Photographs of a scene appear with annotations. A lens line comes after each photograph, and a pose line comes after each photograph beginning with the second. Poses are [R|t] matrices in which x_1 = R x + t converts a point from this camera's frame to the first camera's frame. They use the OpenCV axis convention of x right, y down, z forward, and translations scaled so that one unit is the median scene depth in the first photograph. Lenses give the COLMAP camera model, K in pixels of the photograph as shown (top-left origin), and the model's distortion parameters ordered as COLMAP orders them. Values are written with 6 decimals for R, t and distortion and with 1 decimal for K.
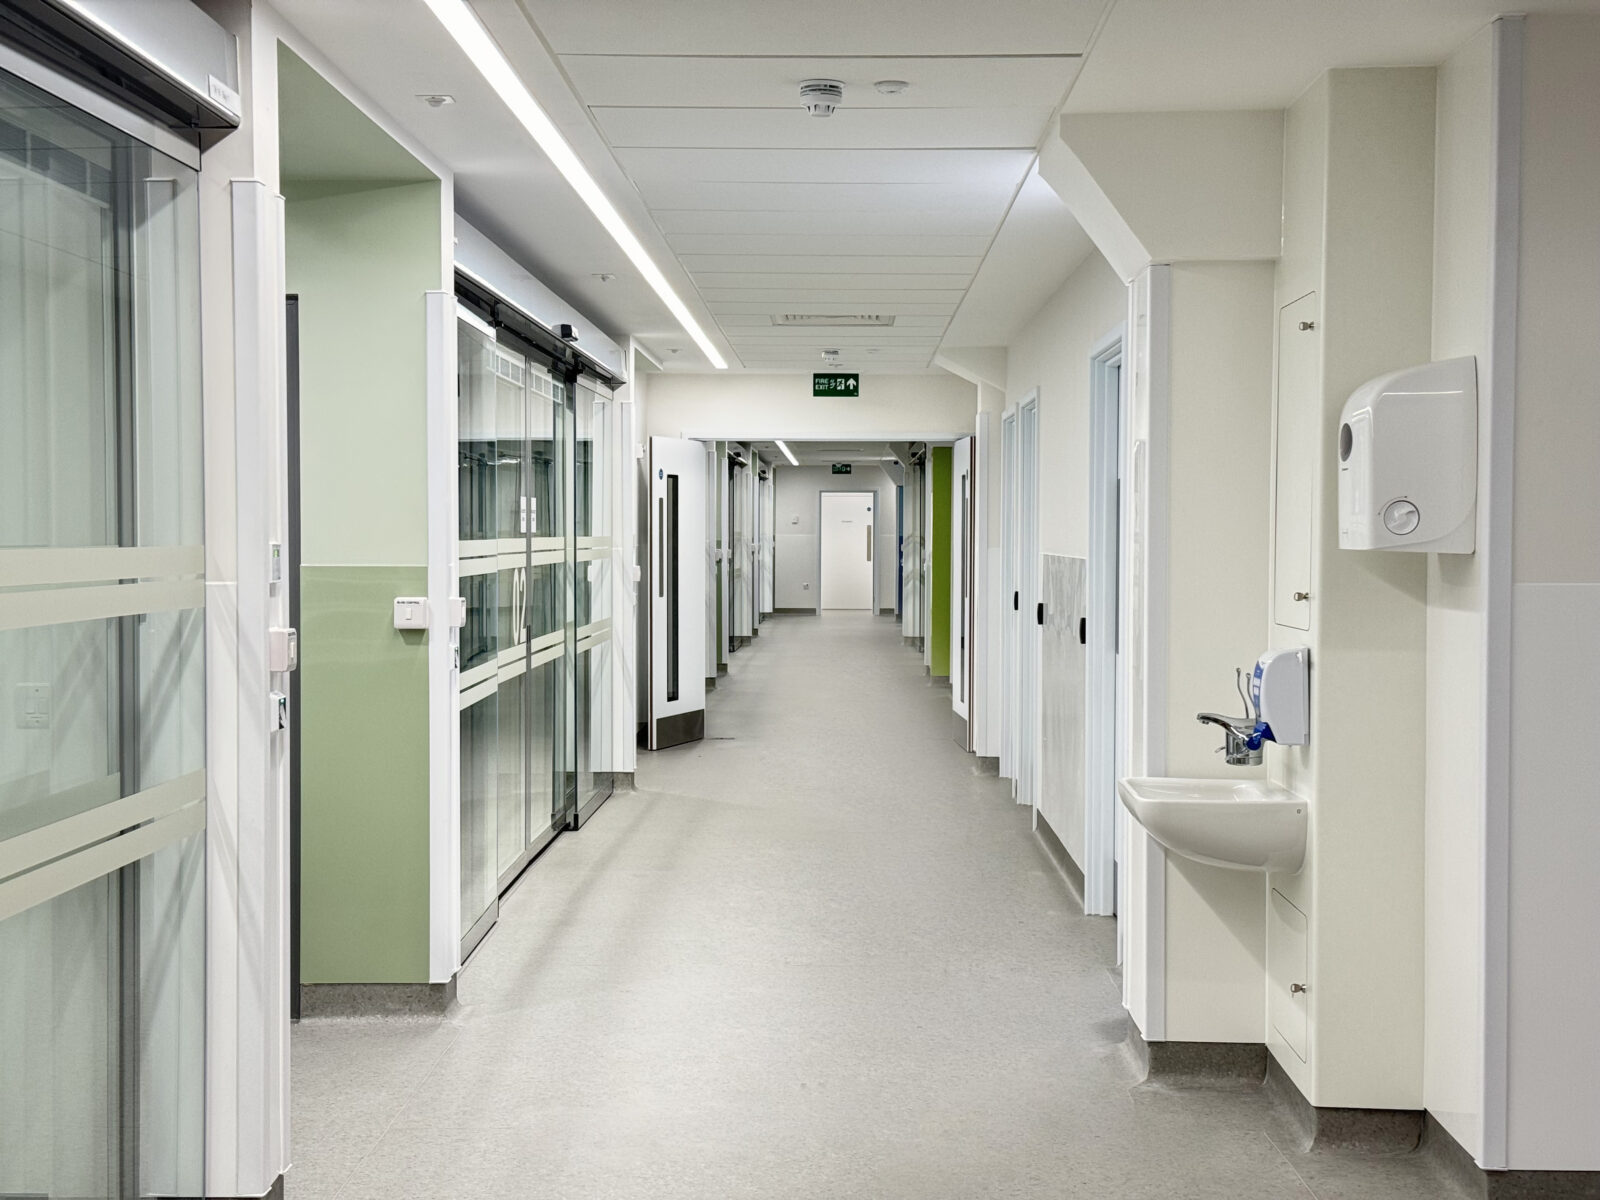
lens RADIAL K [[2224.6, 0, 771.4], [0, 2224.6, 545.5], [0, 0, 1]] dist [0.128093, -0.087596]
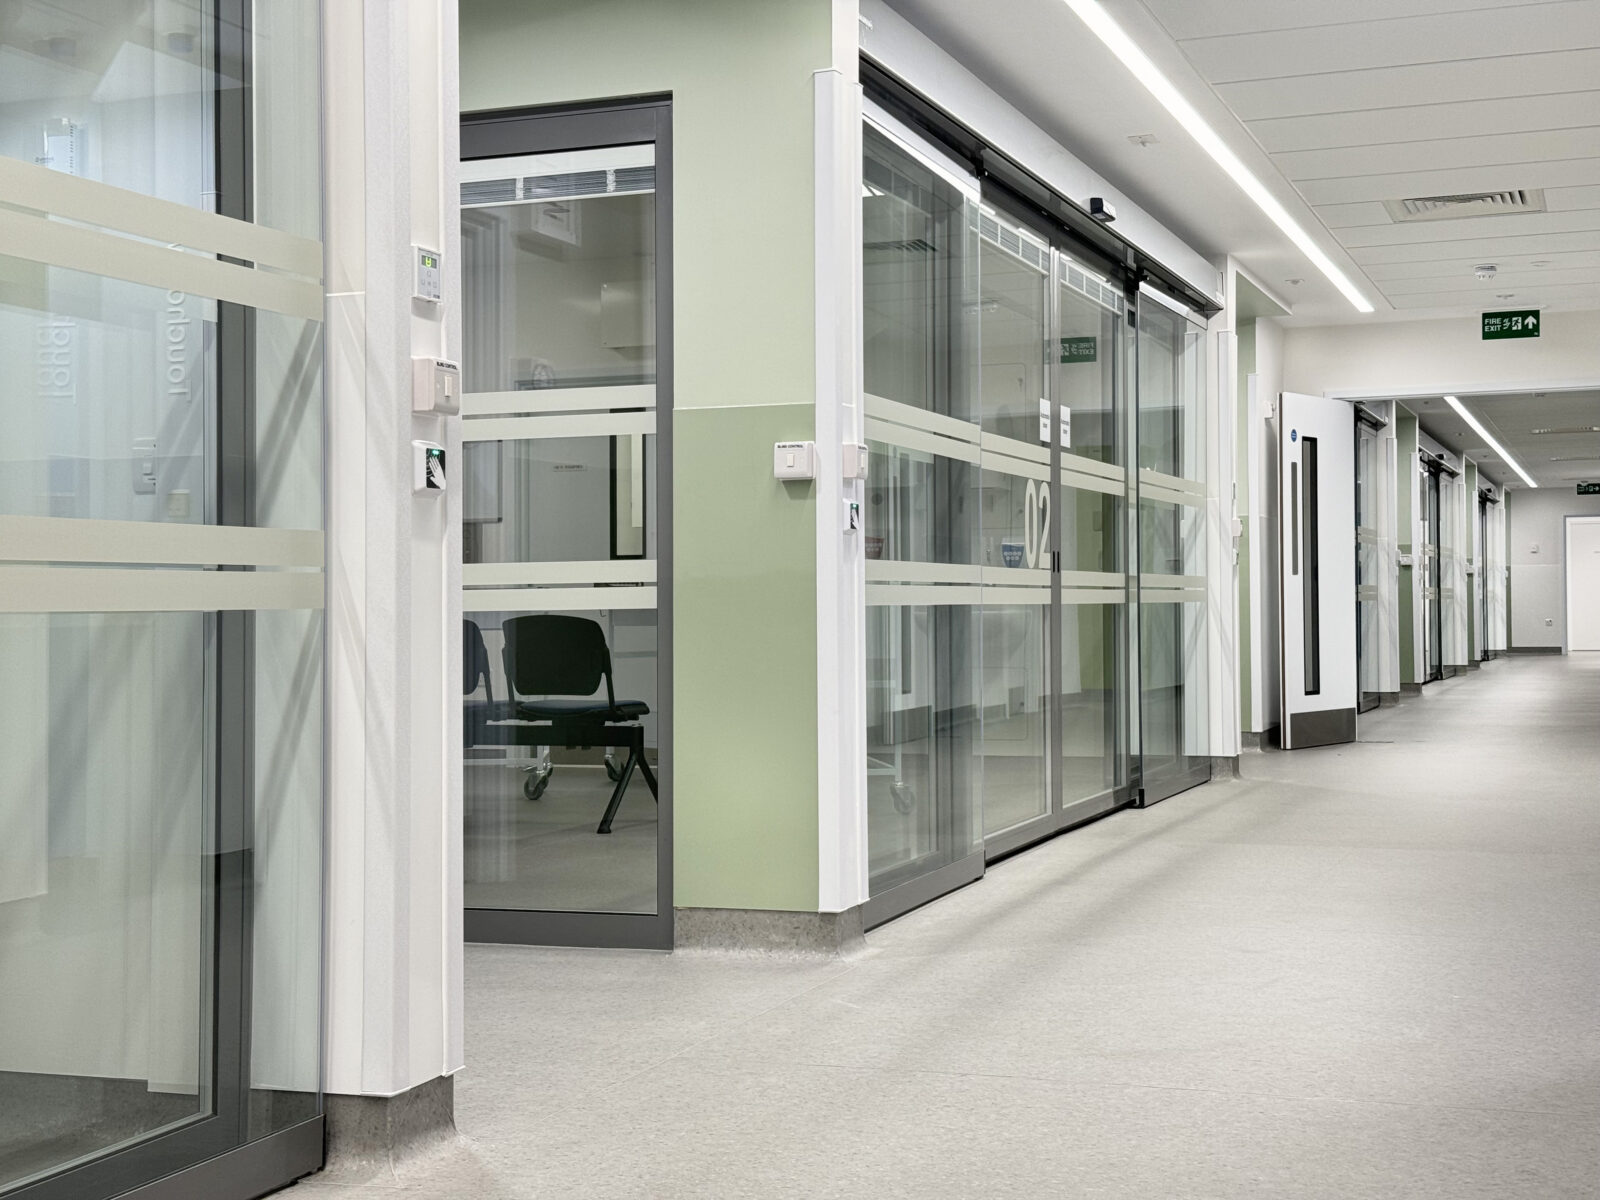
lens RADIAL K [[2224.6, 0, 771.4], [0, 2224.6, 545.5], [0, 0, 1]] dist [0.128093, -0.087596]
pose [[0.943604, -0.022334, -0.330323, 0.070954], [0.009994, 0.999189, -0.039011, 0.066417], [0.330927, 0.033510, 0.943061, 0.161229]]
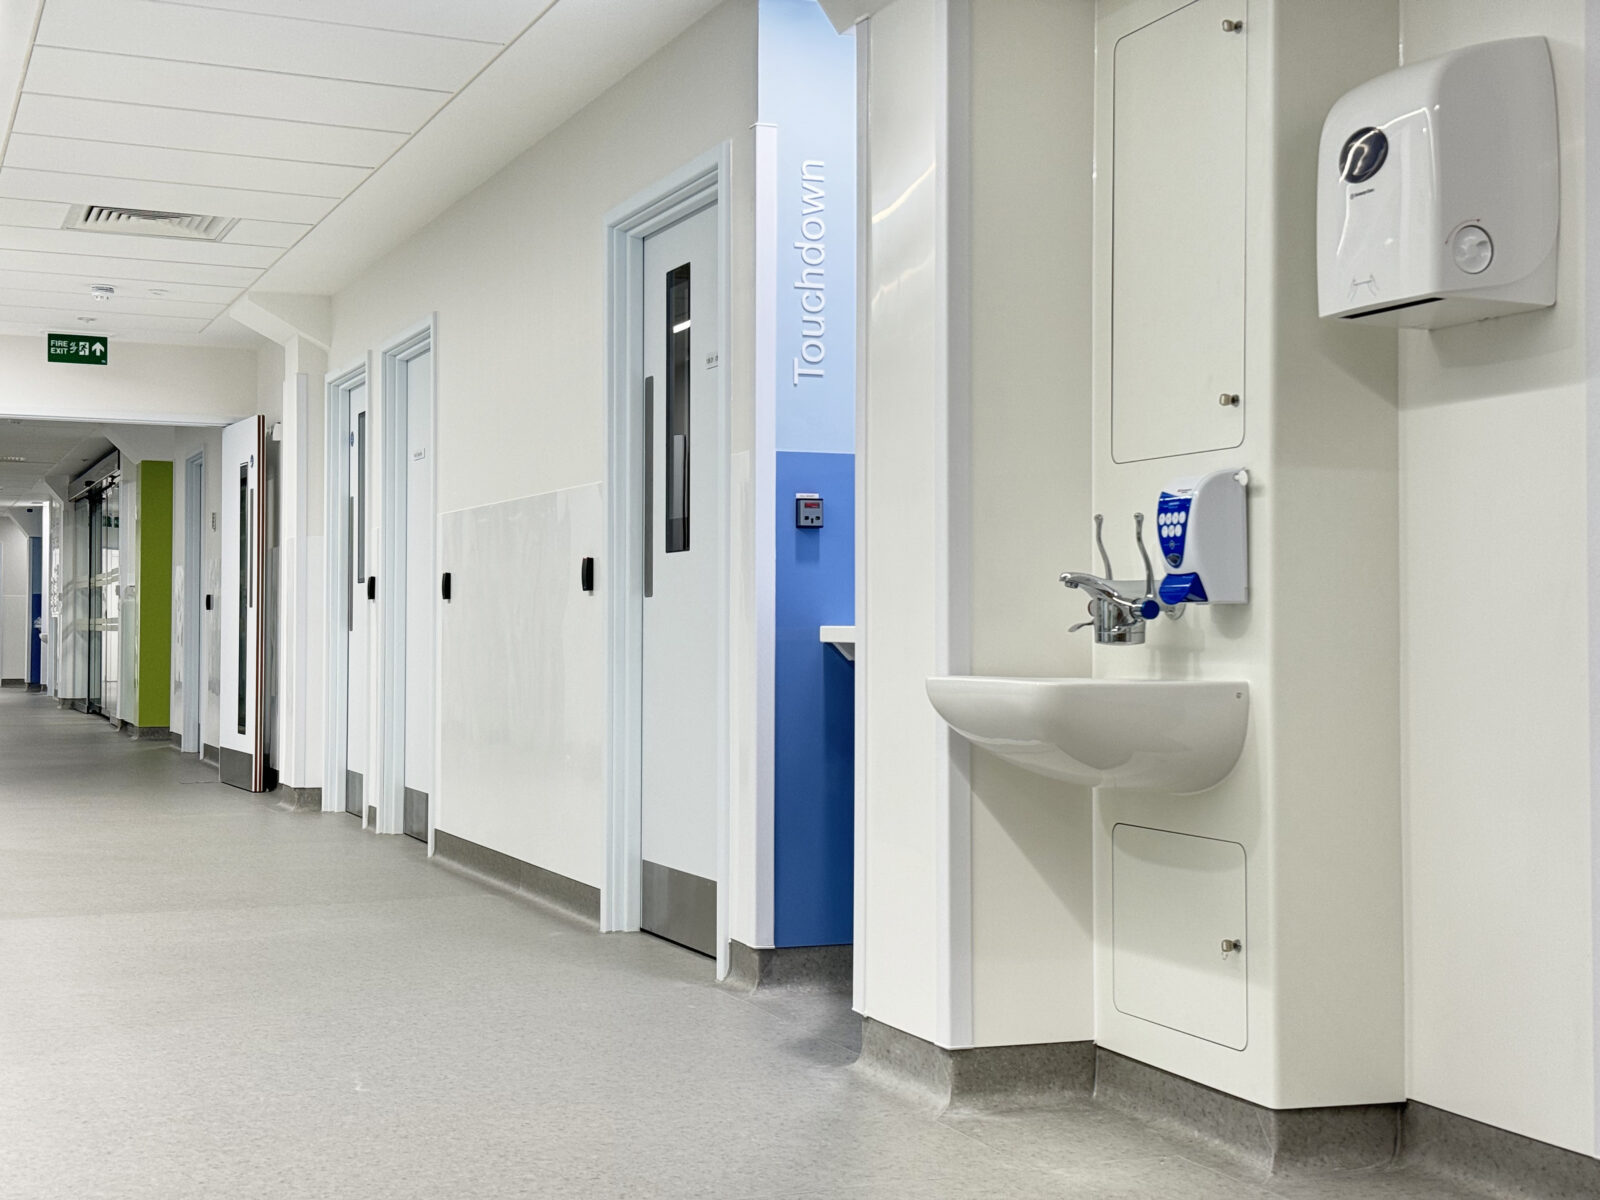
lens RADIAL K [[2224.6, 0, 771.4], [0, 2224.6, 545.5], [0, 0, 1]] dist [0.128093, -0.087596]
pose [[0.914866, 0.023880, 0.403051, -0.108554], [-0.004185, 0.998757, -0.049676, 0.061787], [-0.403736, 0.043760, 0.913828, 0.235088]]
